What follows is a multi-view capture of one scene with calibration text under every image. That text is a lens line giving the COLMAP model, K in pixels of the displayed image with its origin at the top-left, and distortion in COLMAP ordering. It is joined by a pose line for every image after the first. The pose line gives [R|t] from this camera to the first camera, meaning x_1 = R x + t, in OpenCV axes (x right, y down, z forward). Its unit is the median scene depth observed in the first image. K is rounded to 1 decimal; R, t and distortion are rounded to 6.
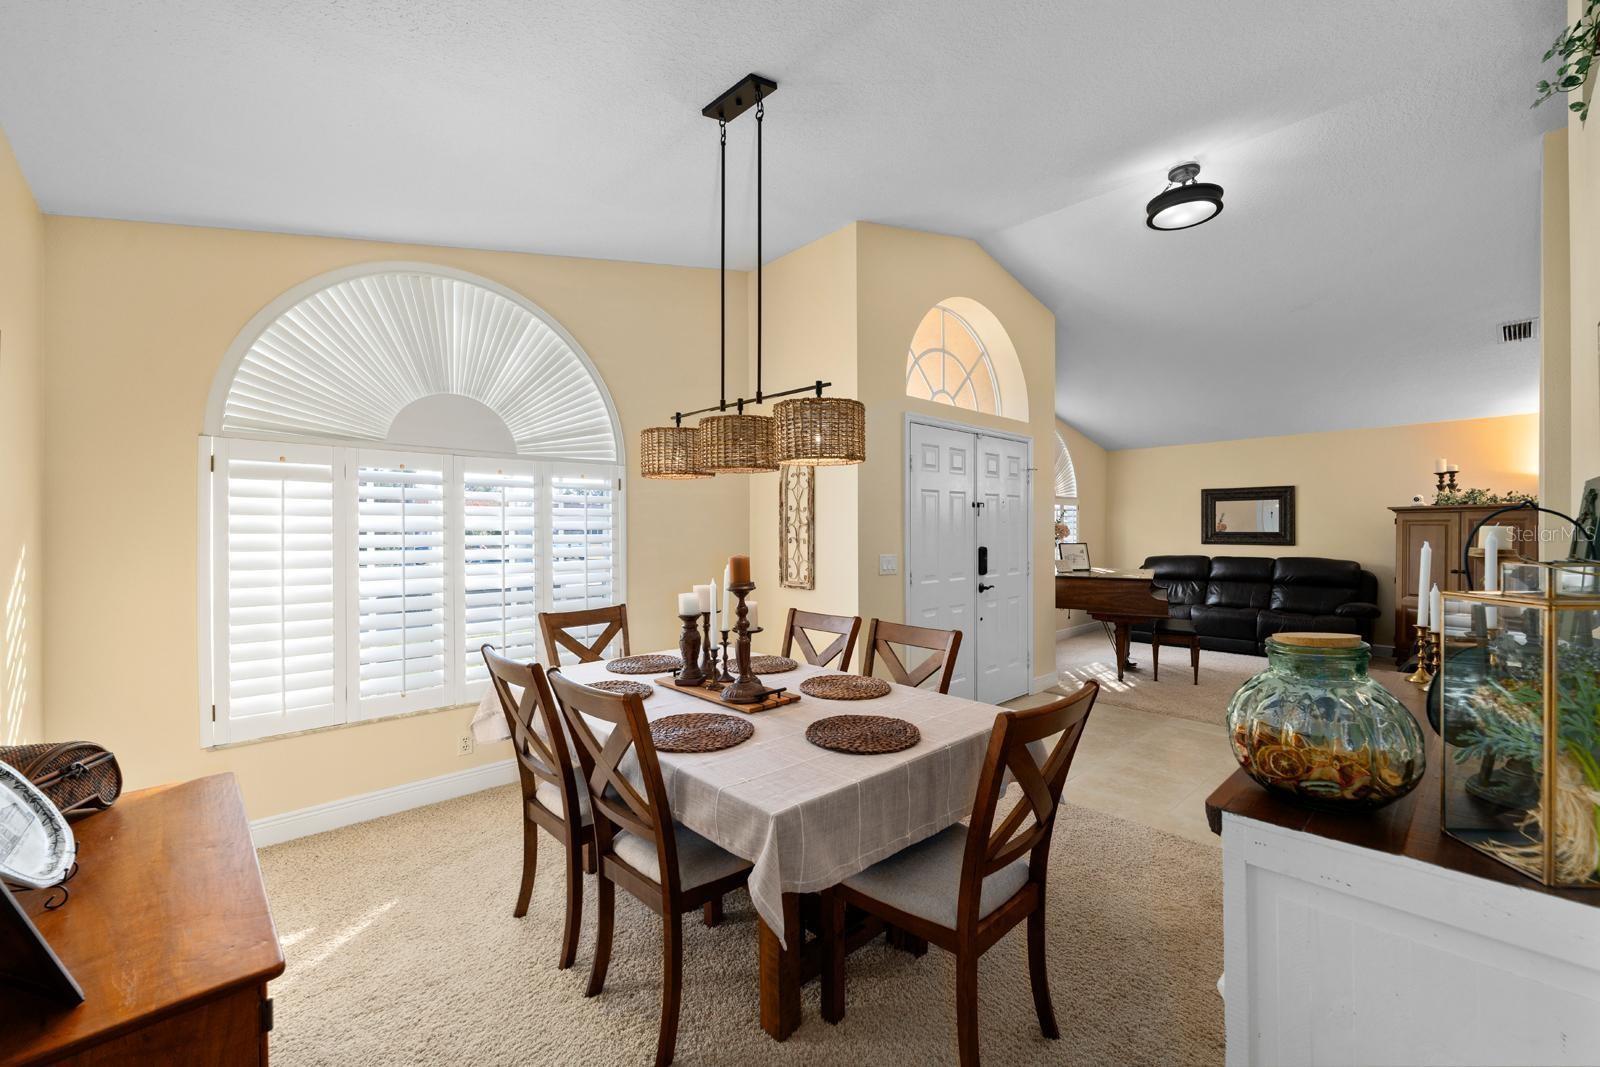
lens RADIAL K [[641.7, 0, 800.0], [0, 641.7, 533.5], [0, 0, 1]] dist [-0.000027, -0.000257]
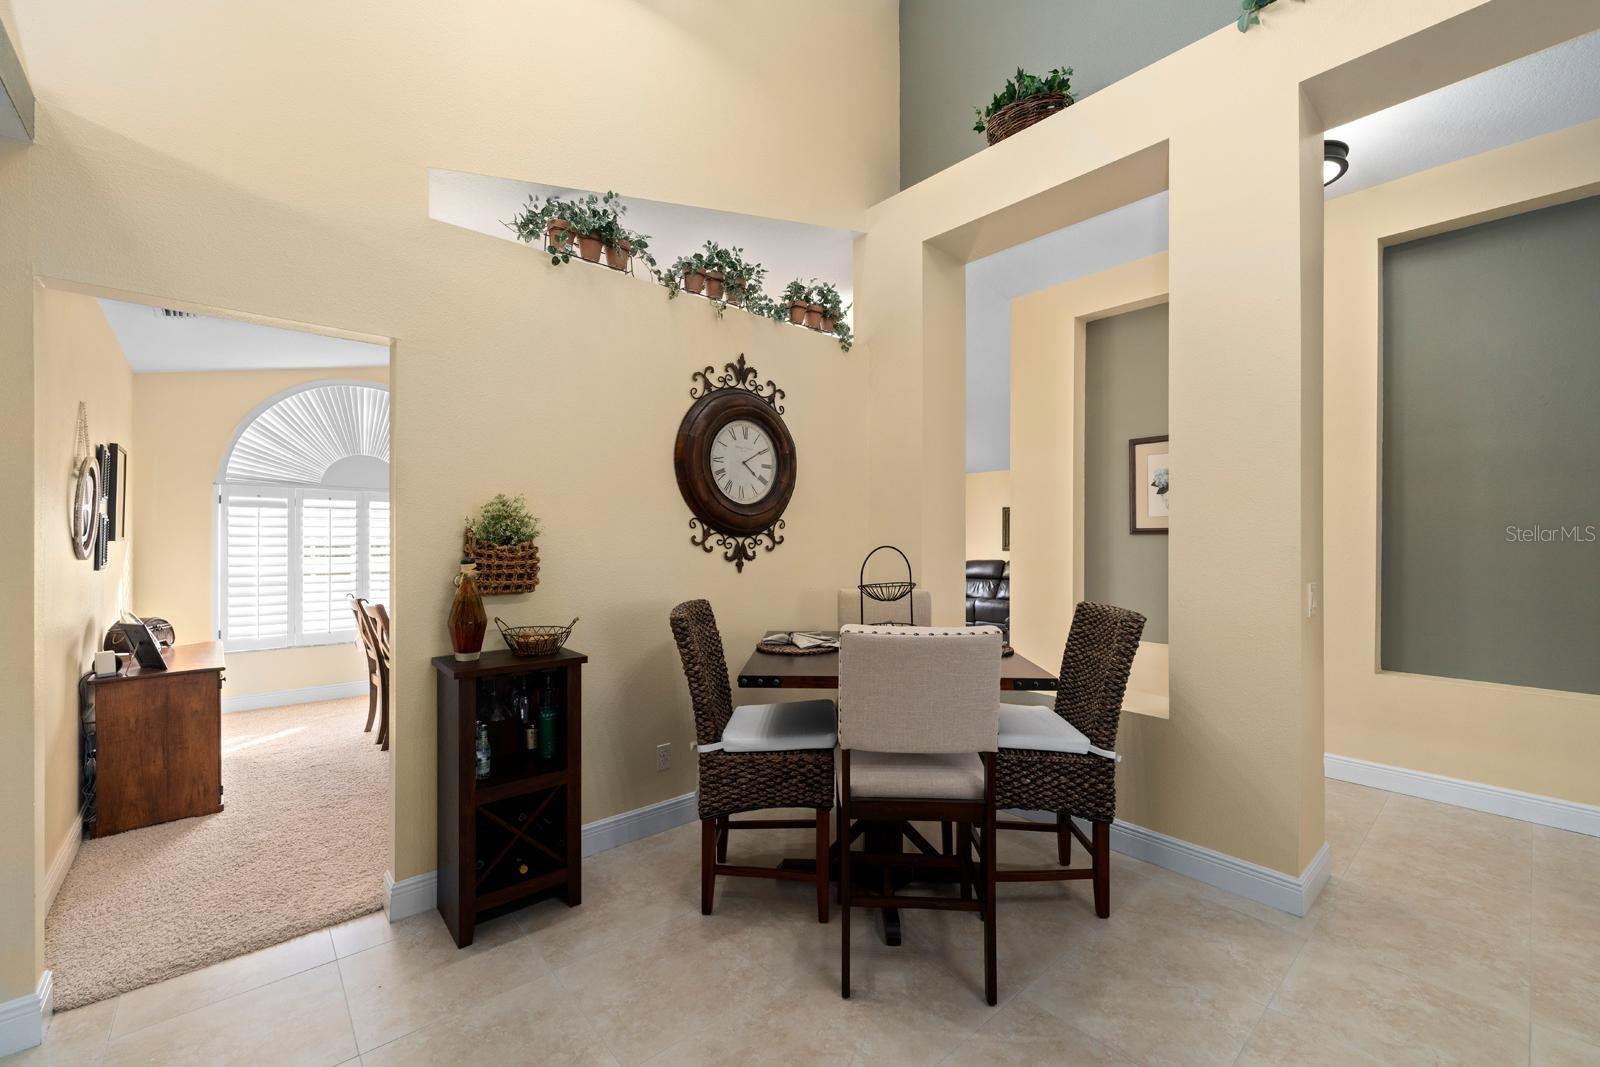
lens RADIAL K [[646.5, 0, 801.7], [0, 646.5, 539.8], [0, 0, 1]] dist [0.000483, 0.000001]
pose [[0.999547, 0.005415, -0.029621, 0.347739], [-0.005483, 0.999983, -0.002219, 0.000627], [0.029608, 0.002380, 0.999559, -0.346371]]
